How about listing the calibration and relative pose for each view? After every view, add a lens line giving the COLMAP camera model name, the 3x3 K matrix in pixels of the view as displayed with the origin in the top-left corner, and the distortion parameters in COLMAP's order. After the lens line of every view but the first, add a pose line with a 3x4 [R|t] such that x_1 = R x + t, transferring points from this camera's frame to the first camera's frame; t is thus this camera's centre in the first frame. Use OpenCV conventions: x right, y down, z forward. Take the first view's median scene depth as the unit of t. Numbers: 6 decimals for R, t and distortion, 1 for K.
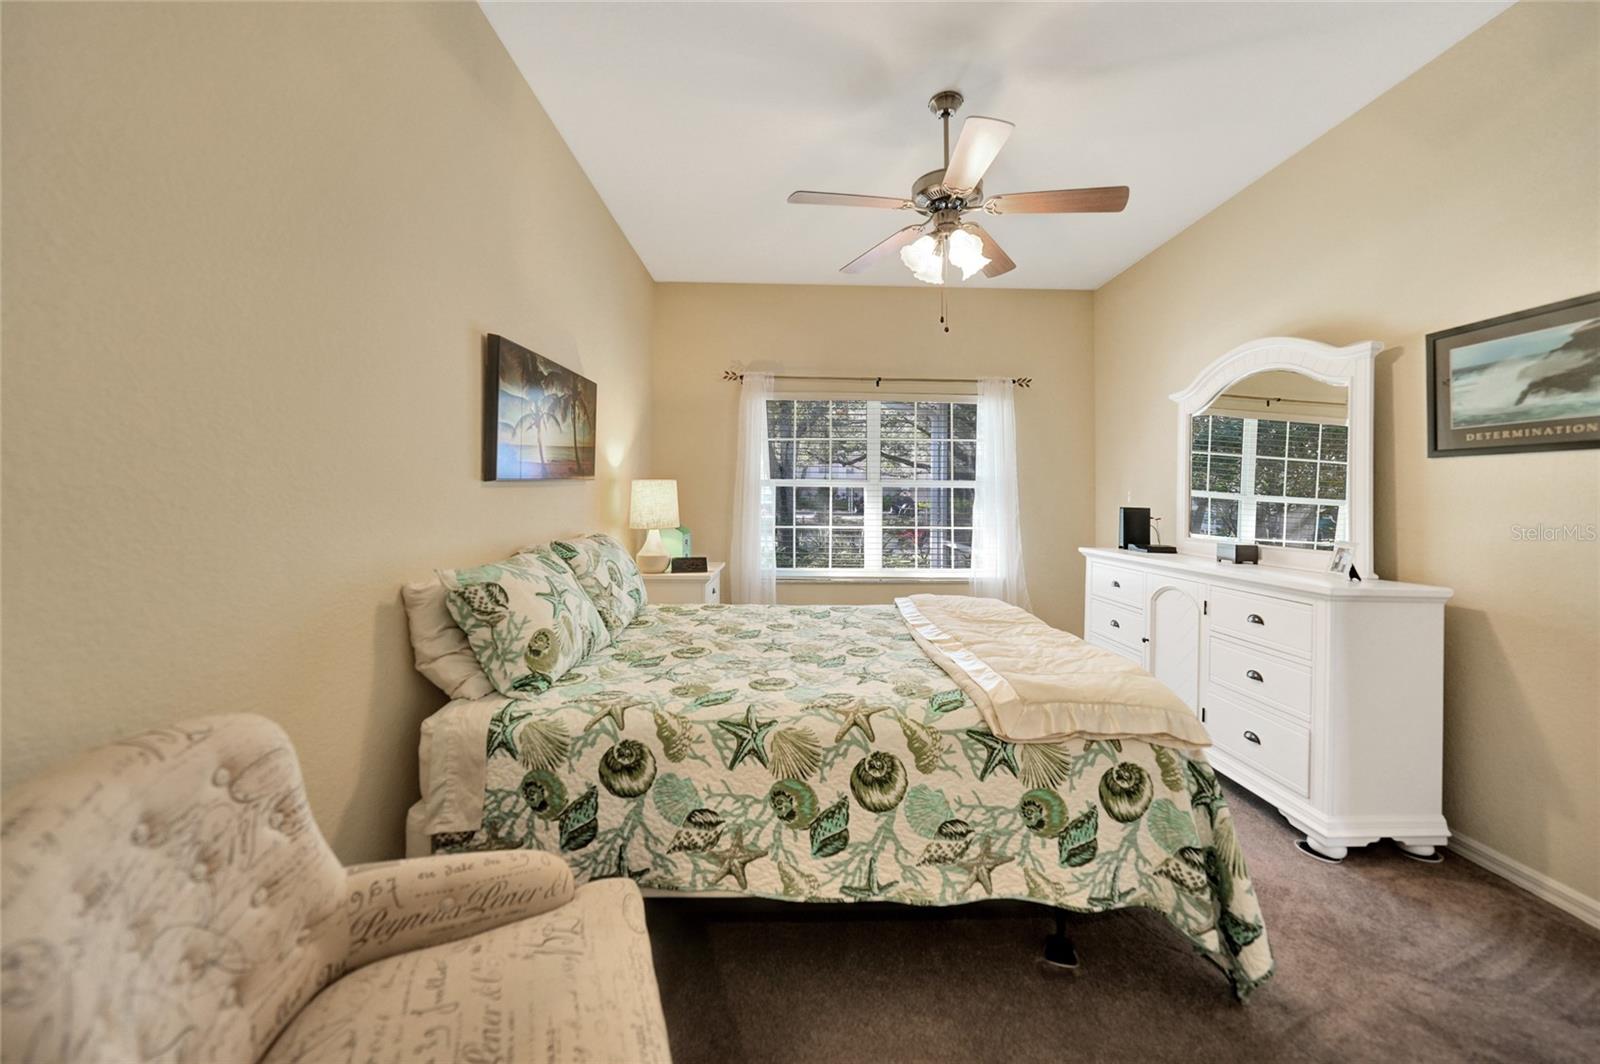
lens RADIAL K [[563.9, 0, 803.7], [0, 563.9, 506.5], [0, 0, 1]] dist [-0.023342, 0.007907]
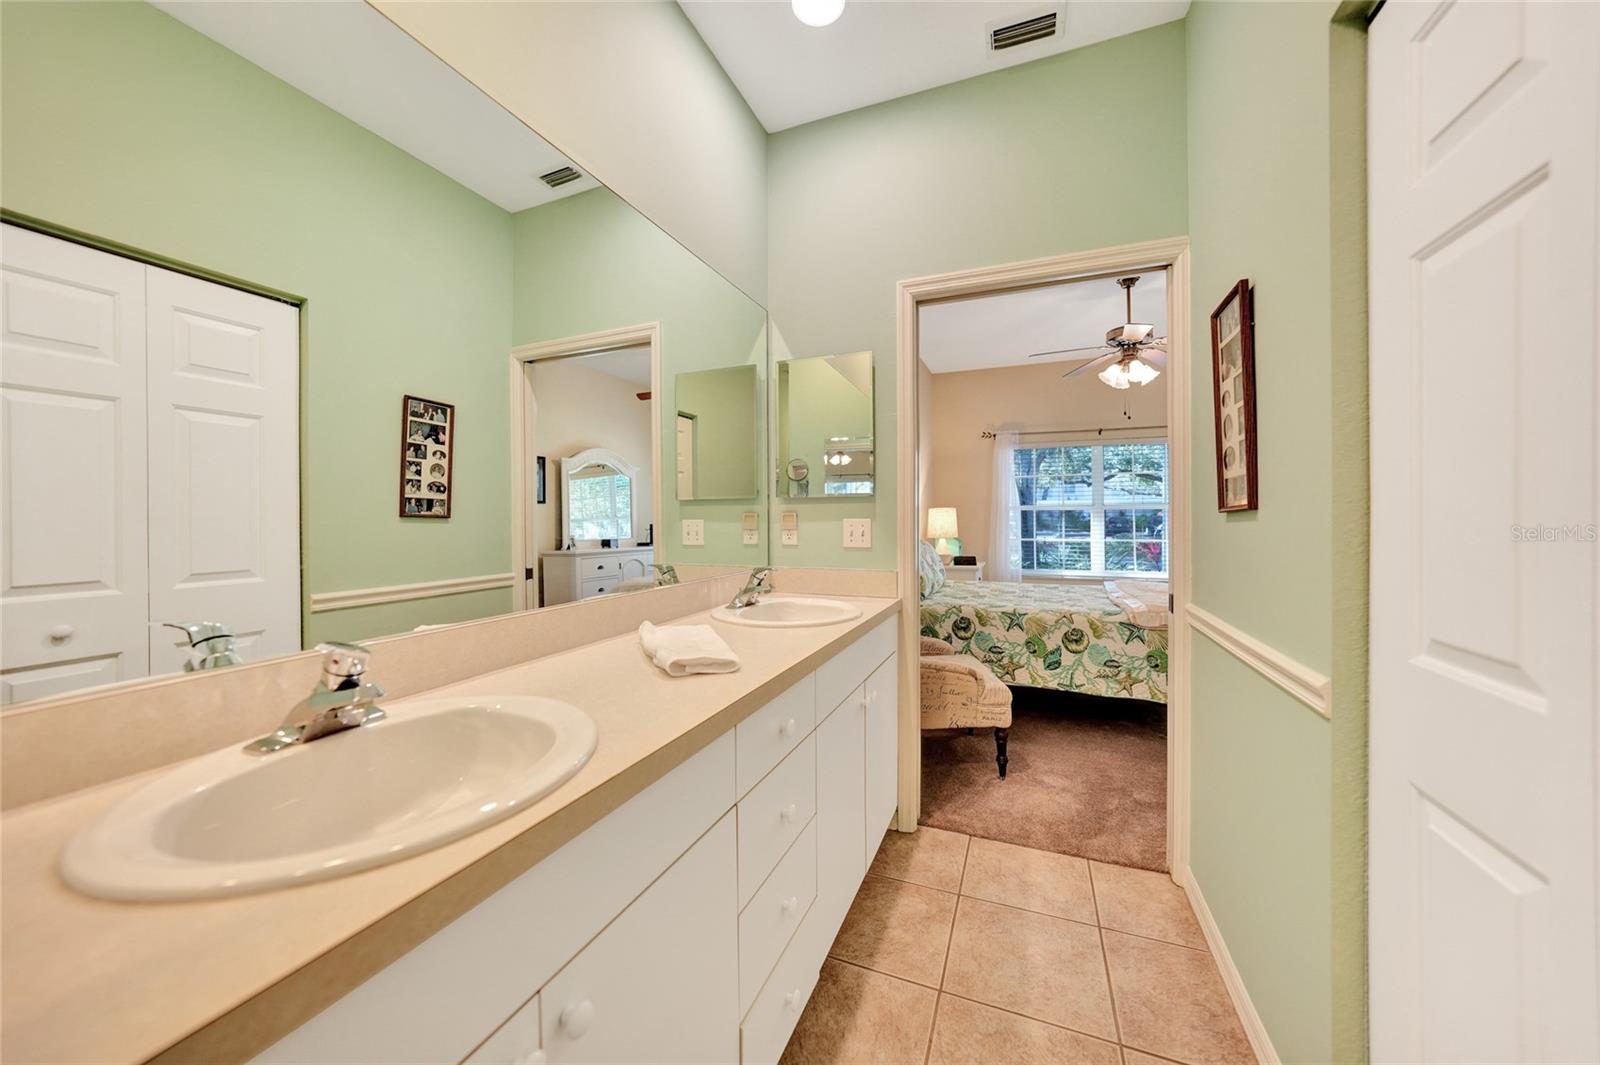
lens RADIAL K [[536.4, 0, 835.6], [0, 536.4, 519.2], [0, 0, 1]] dist [-0.000958, -0.000009]
pose [[0.932122, -0.008790, -0.362036, 0.017319], [0.002251, 0.999827, -0.018481, 0.030854], [0.362136, 0.016411, 0.931981, -1.335072]]
